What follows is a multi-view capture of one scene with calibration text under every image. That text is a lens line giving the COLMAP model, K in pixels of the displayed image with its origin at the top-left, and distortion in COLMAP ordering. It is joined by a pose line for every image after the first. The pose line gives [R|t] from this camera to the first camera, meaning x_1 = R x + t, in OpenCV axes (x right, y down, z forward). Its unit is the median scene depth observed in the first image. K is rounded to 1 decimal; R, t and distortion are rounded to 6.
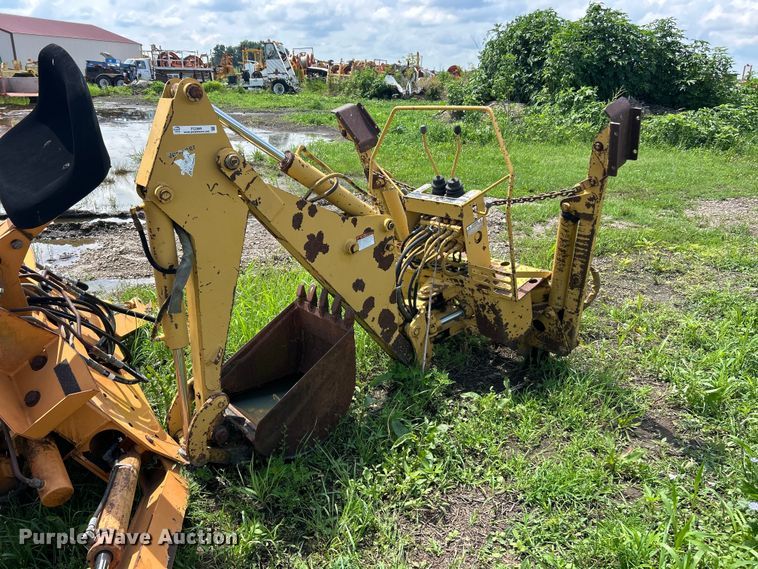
lens RADIAL K [[597.9, 0, 378.4], [0, 597.9, 285.4], [0, 0, 1]] dist [0.063367, -0.046669]
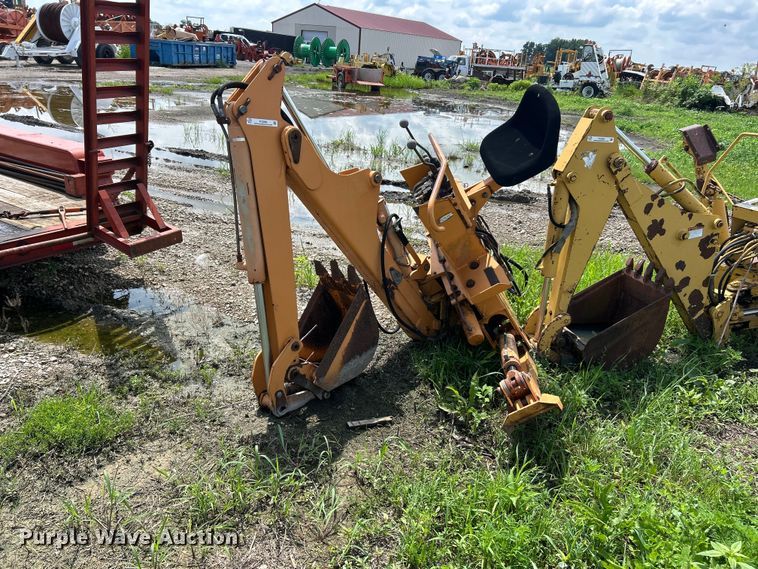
lens RADIAL K [[597.9, 0, 376.3], [0, 597.9, 281.4], [0, 0, 1]] dist [0.063367, -0.046669]
pose [[0.890468, 0.205621, -0.405939, -0.070664], [-0.206170, 0.977575, 0.042919, 0.100160], [0.405661, 0.045475, 0.912892, -0.420206]]
